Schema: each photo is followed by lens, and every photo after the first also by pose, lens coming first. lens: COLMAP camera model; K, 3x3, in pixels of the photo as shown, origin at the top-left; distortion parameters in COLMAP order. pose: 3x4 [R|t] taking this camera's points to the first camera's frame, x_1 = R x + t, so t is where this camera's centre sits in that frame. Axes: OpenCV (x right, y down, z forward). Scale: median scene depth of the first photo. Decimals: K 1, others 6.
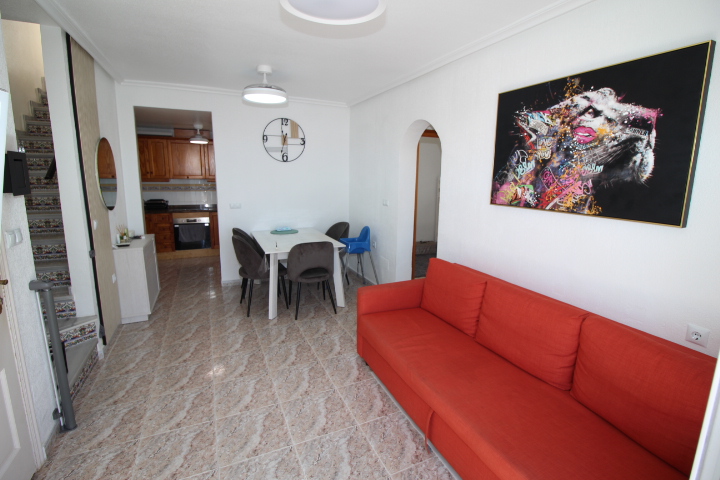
lens RADIAL K [[344.3, 0, 365.7], [0, 344.3, 234.0], [0, 0, 1]] dist [0.001187, -0.013717]
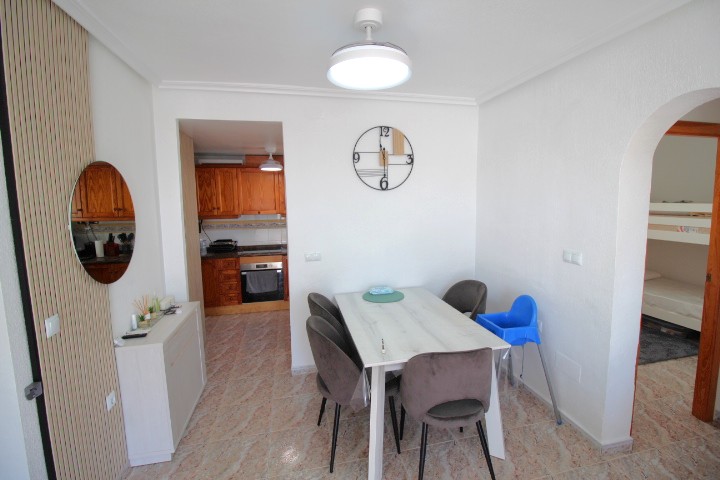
lens RADIAL K [[332.9, 0, 362.6], [0, 332.9, 232.7], [0, 0, 1]] dist [-0.000758, -0.013900]
pose [[0.976417, -0.007972, -0.215744, -0.172047], [-0.007475, 0.997470, -0.070688, -0.102577], [0.215762, 0.070633, 0.973888, 0.462440]]
